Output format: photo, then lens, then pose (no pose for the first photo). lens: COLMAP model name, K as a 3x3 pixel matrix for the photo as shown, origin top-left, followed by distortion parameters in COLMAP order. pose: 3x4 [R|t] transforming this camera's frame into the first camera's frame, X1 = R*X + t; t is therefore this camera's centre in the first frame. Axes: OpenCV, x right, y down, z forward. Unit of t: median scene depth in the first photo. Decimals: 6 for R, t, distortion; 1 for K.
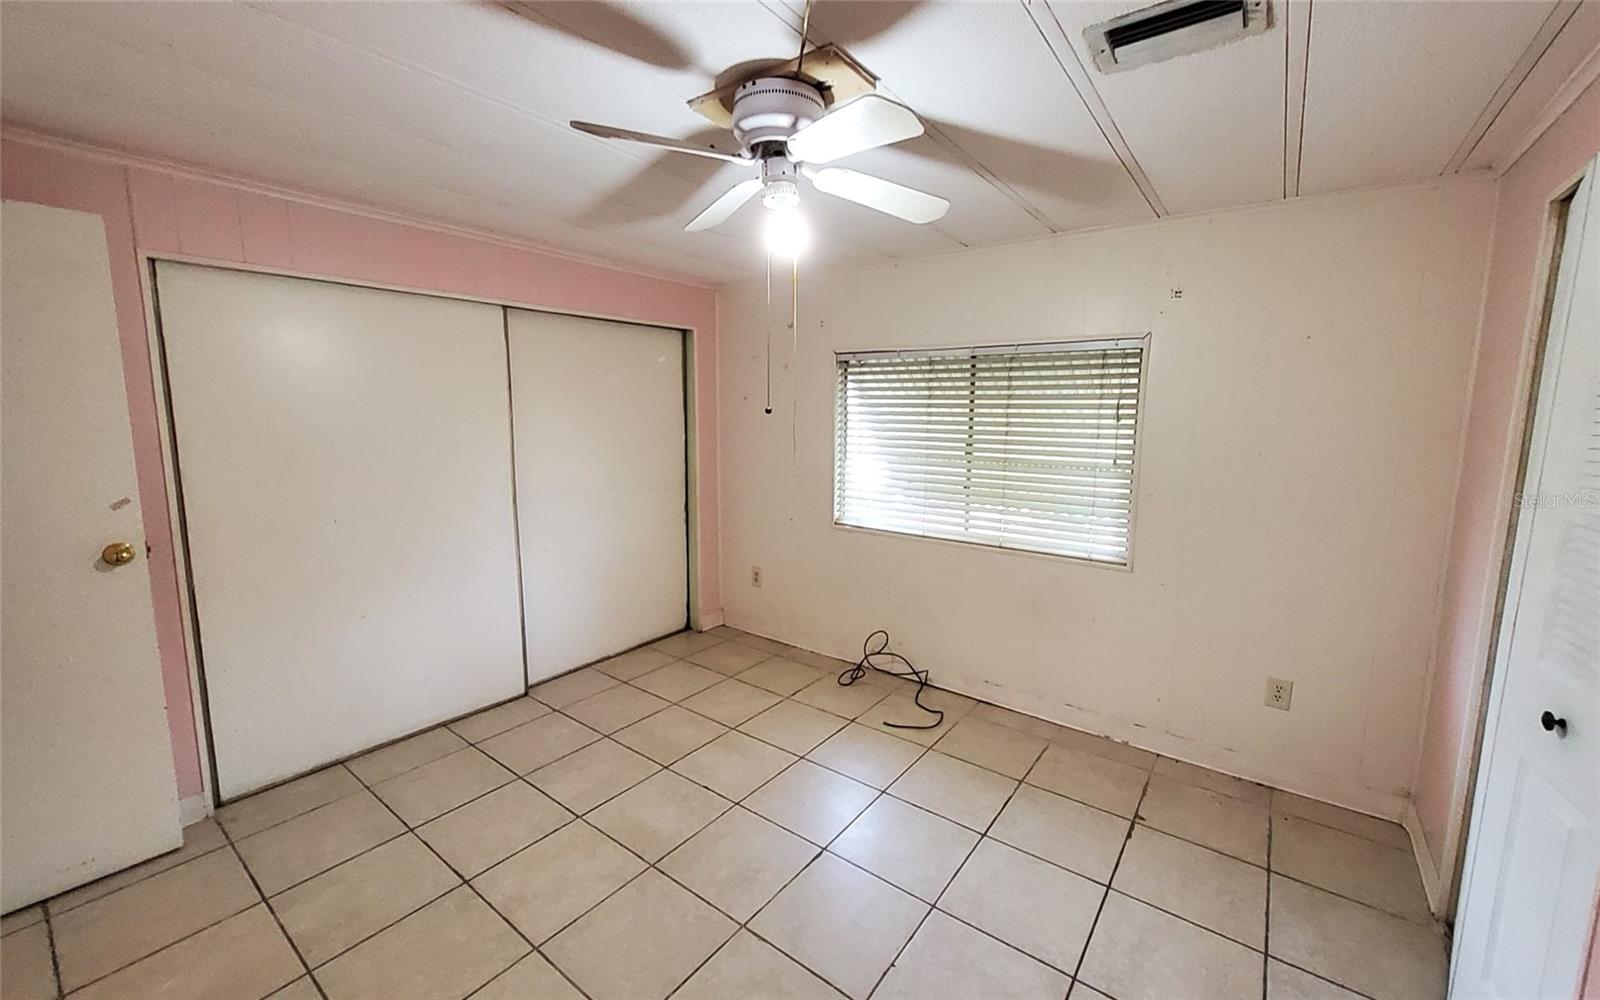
lens RADIAL K [[629.6, 0, 806.0], [0, 629.6, 496.4], [0, 0, 1]] dist [0.001113, -0.000267]
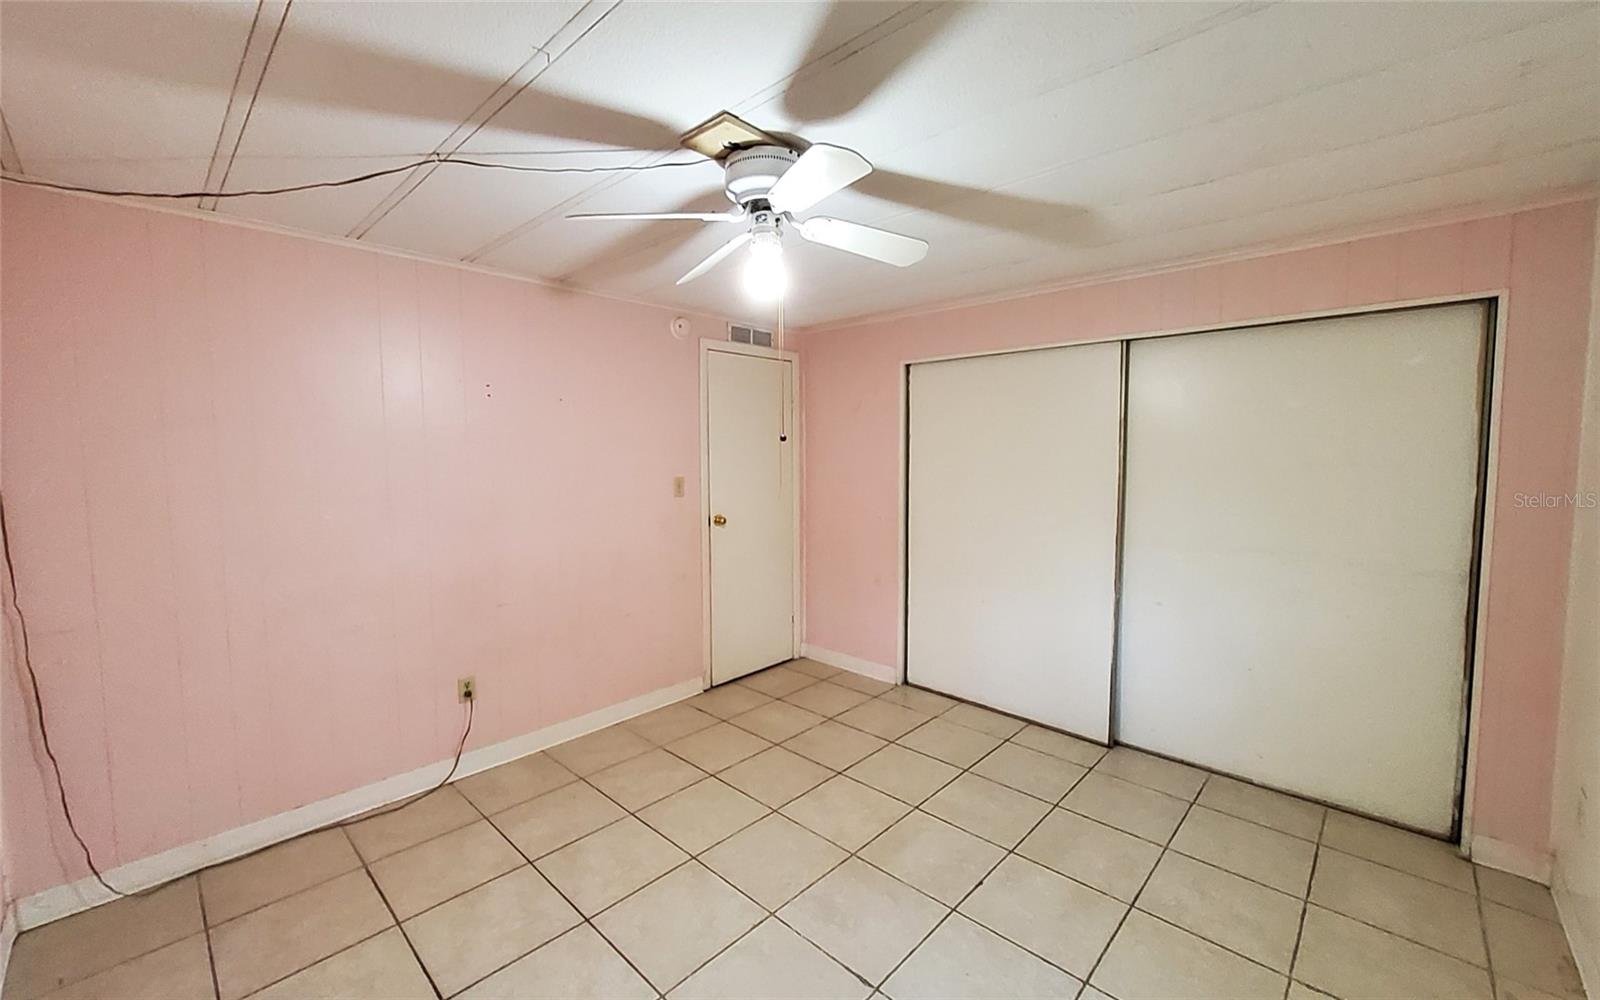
lens RADIAL K [[629.6, 0, 805.1], [0, 629.6, 495.8], [0, 0, 1]] dist [0.001113, -0.000267]
pose [[-0.106808, 0.063776, -0.992232, 0.631072], [-0.138586, 0.987244, 0.078373, -0.081406], [0.984574, 0.145881, -0.096607, 0.724283]]
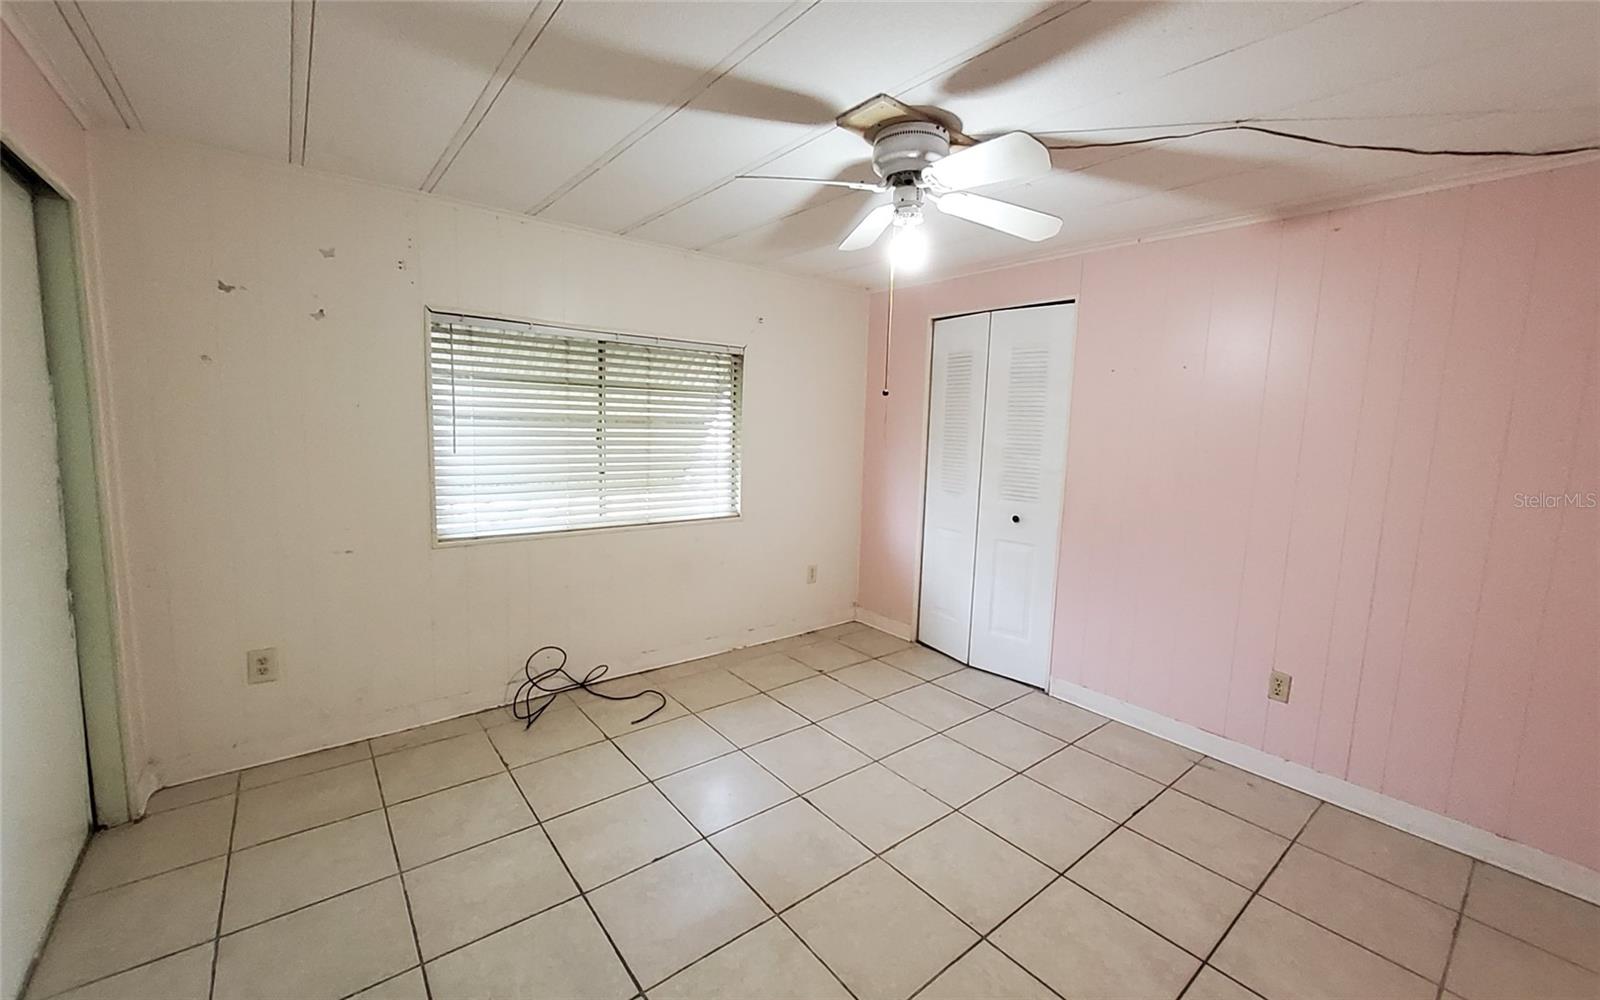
lens RADIAL K [[629.6, 0, 803.1], [0, 629.6, 495.9], [0, 0, 1]] dist [0.001113, -0.000267]
pose [[0.243476, -0.117595, 0.962752, -0.775907], [0.106583, 0.989855, 0.093951, -0.046530], [-0.964033, 0.079738, 0.253540, 0.544839]]
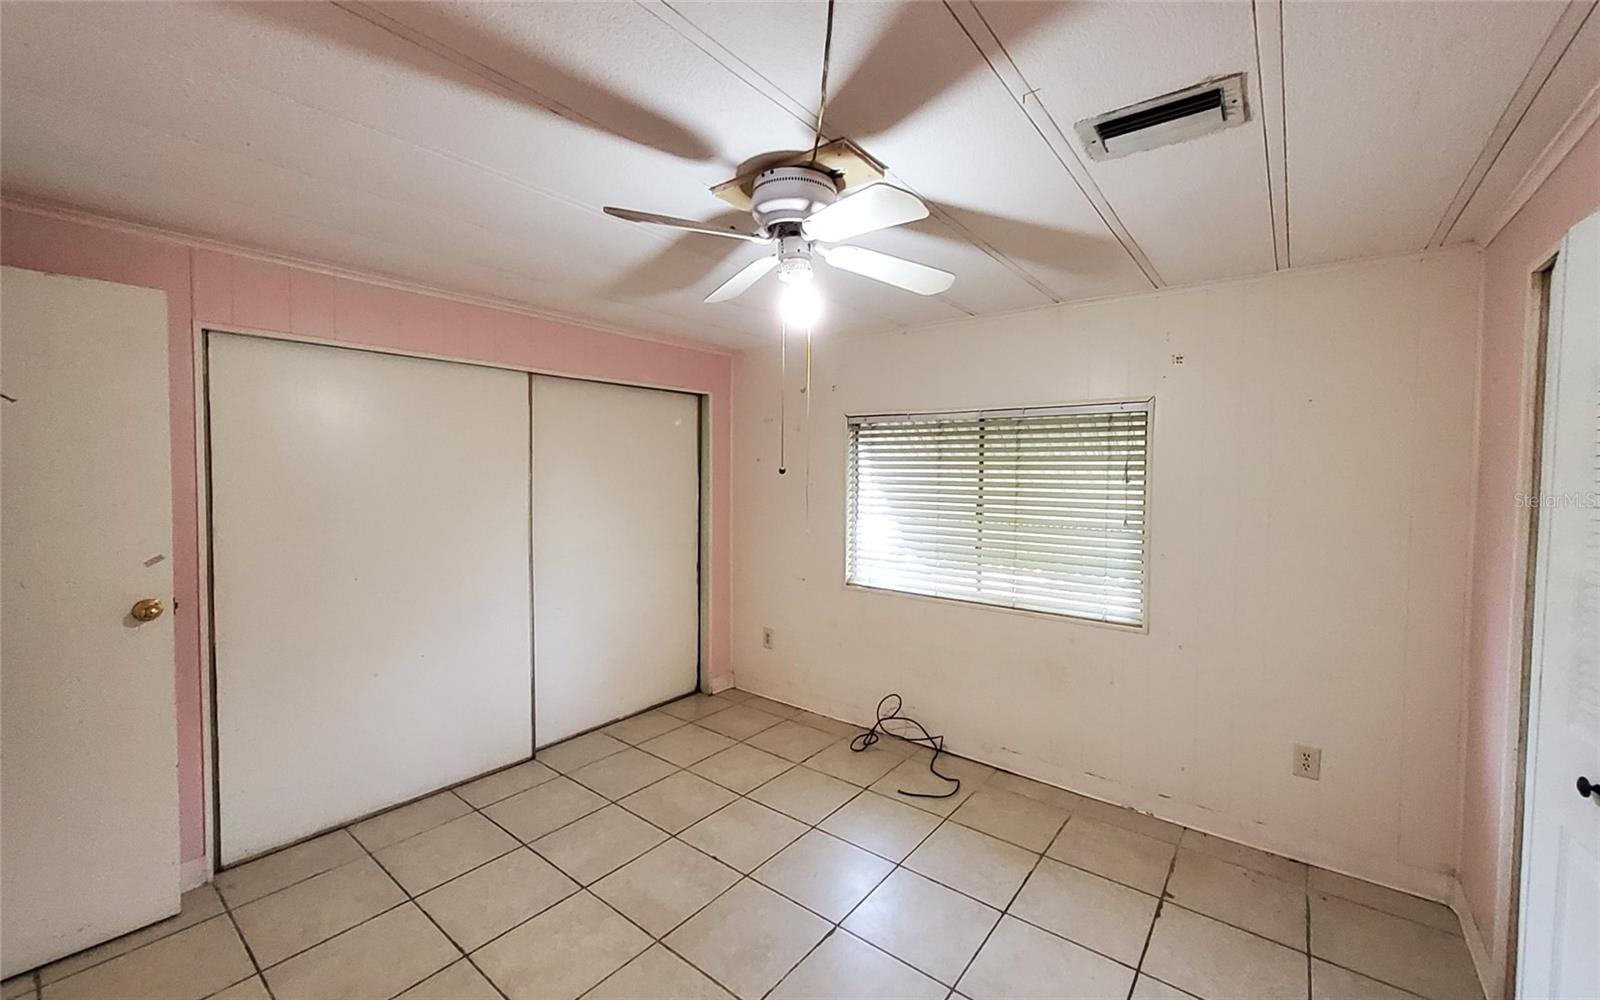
lens RADIAL K [[629.6, 0, 806.5], [0, 629.6, 497.2], [0, 0, 1]] dist [0.001113, -0.000267]
pose [[0.999854, 0.001288, -0.017040, -0.001851], [-0.002930, 0.995310, -0.096696, 0.003827], [0.016836, 0.096732, 0.995168, -0.013597]]
